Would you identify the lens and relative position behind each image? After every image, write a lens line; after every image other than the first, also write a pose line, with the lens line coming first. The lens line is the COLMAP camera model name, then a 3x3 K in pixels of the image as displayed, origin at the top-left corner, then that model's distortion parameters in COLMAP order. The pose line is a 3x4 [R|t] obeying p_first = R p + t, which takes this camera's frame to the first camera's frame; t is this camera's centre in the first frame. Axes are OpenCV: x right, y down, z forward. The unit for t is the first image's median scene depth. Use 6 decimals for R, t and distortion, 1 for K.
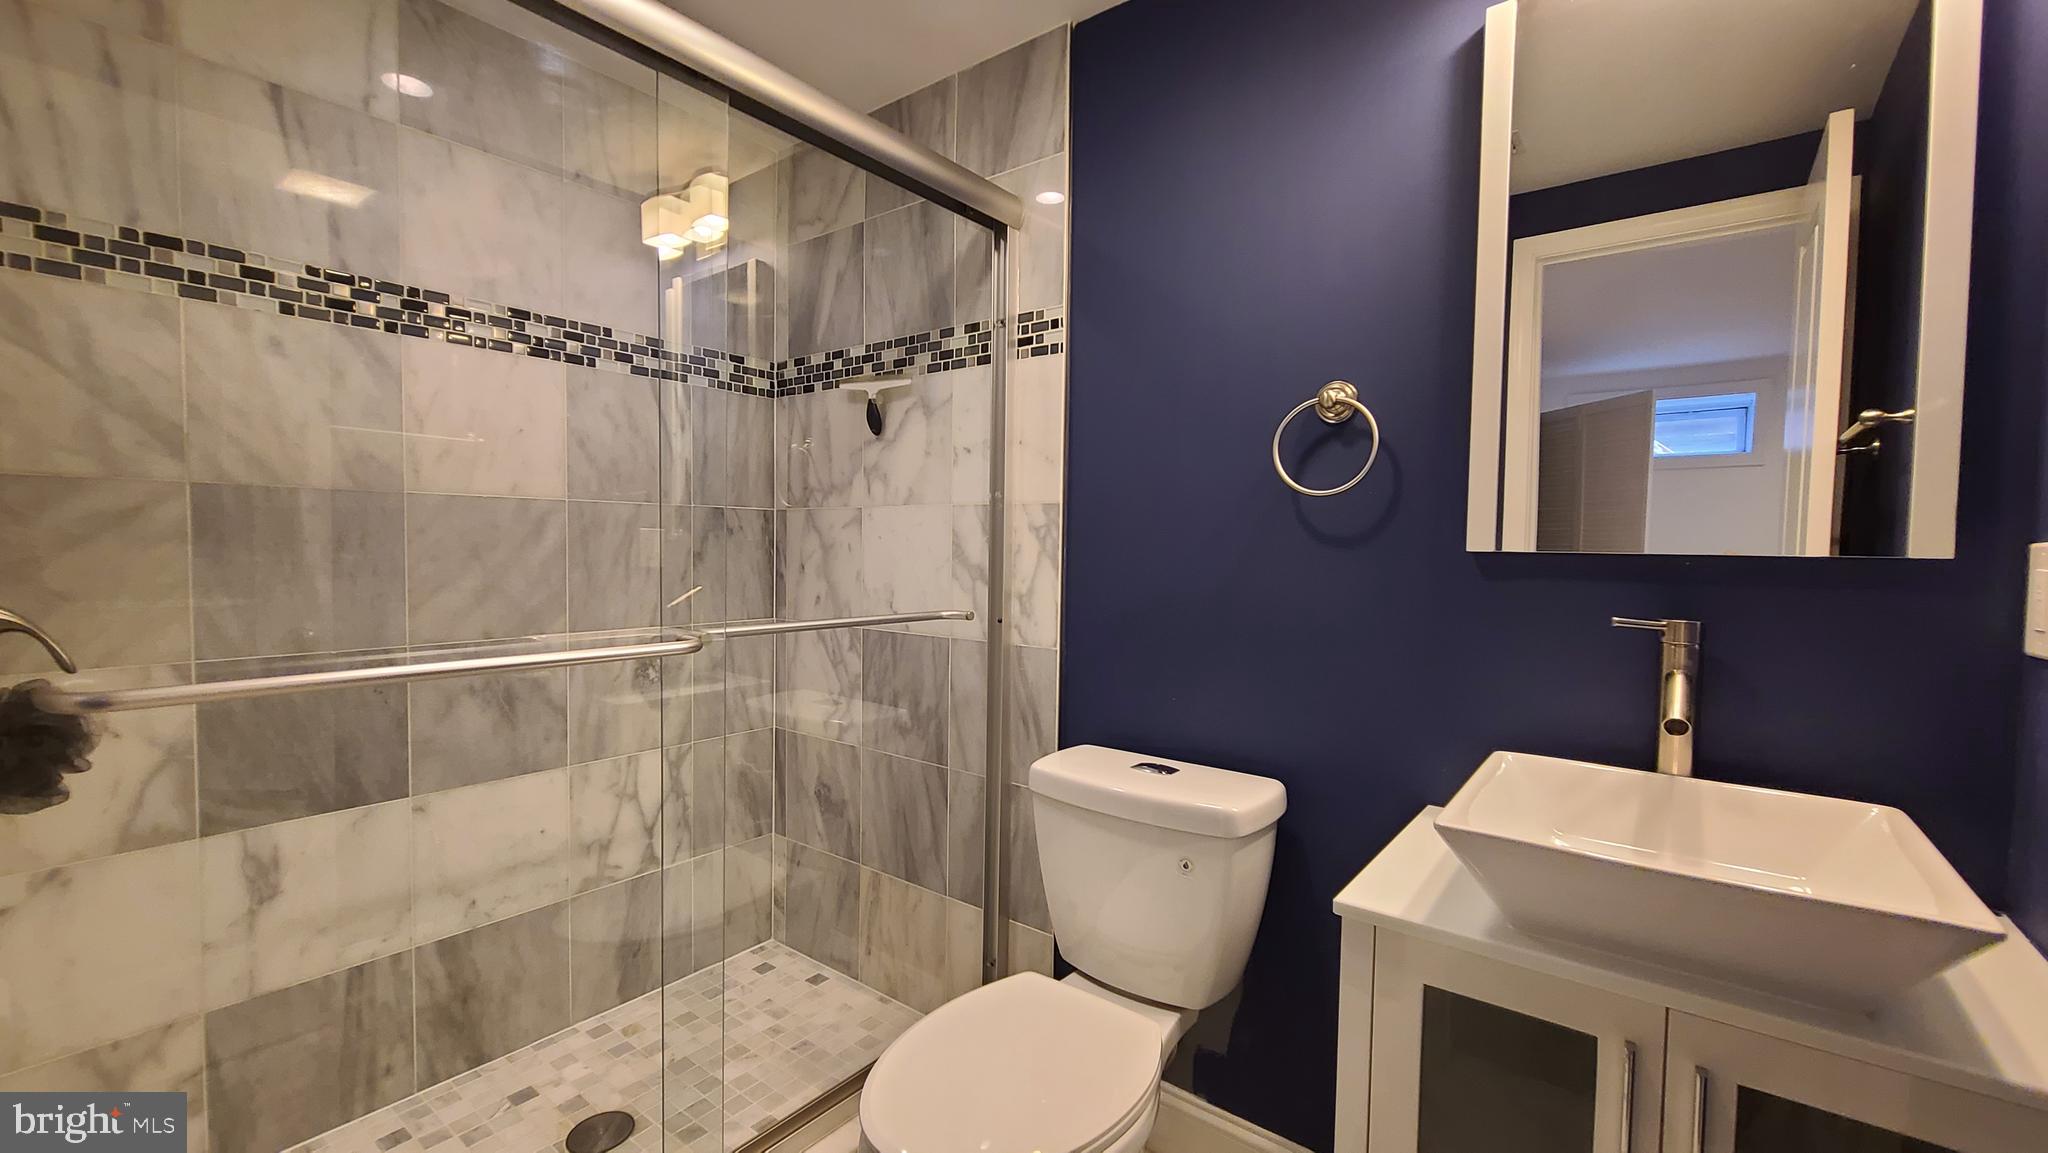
lens RADIAL K [[837.3, 0, 1017.8], [0, 837.3, 579.5], [0, 0, 1]] dist [0.001628, -0.000459]
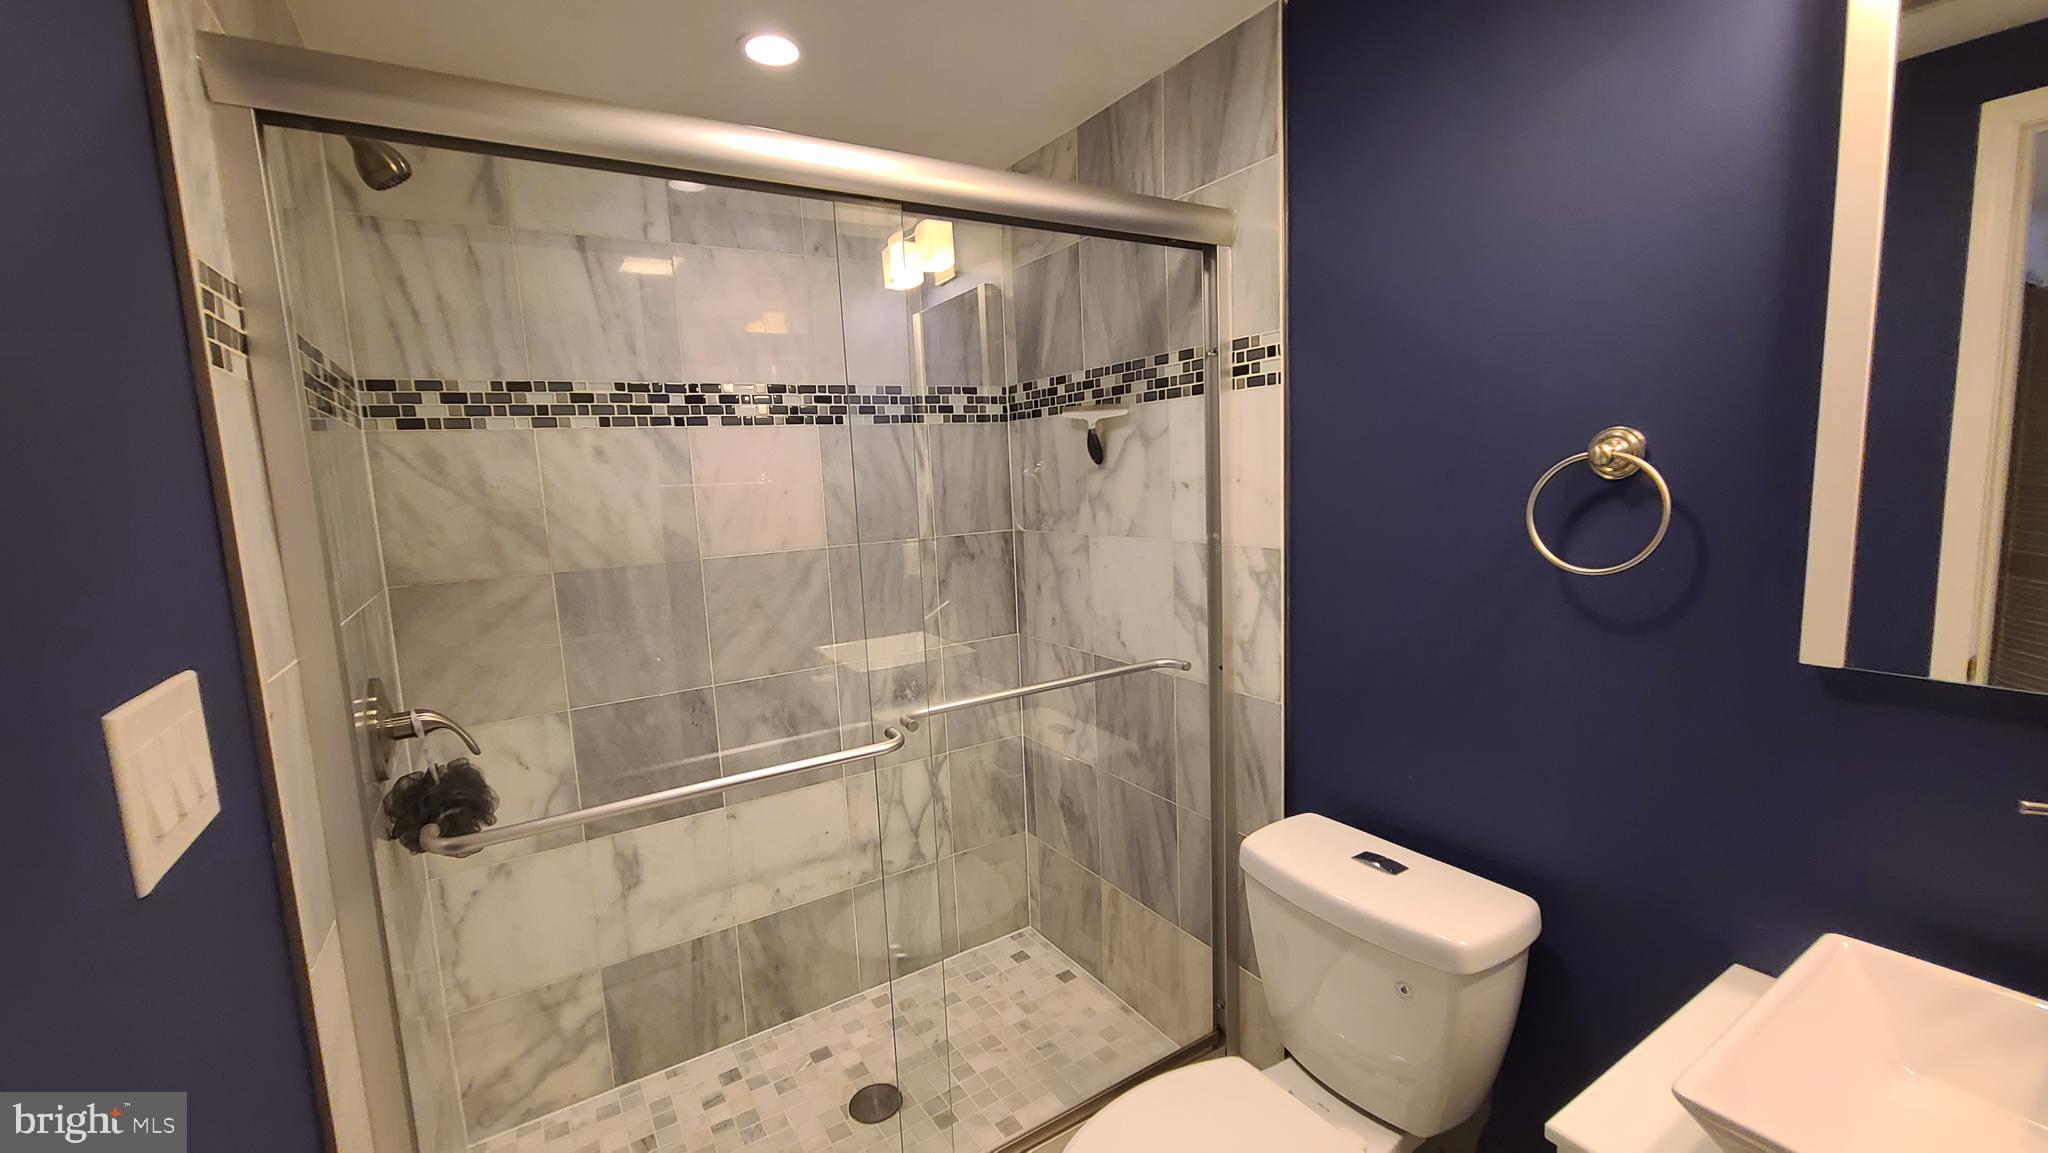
lens RADIAL K [[837.3, 0, 1017.8], [0, 837.3, 579.5], [0, 0, 1]] dist [0.001628, -0.000459]
pose [[0.938689, -0.012366, -0.344542, 0.093364], [0.044892, 0.995232, 0.086586, -0.147224], [0.341829, -0.096745, 0.934769, 0.036682]]
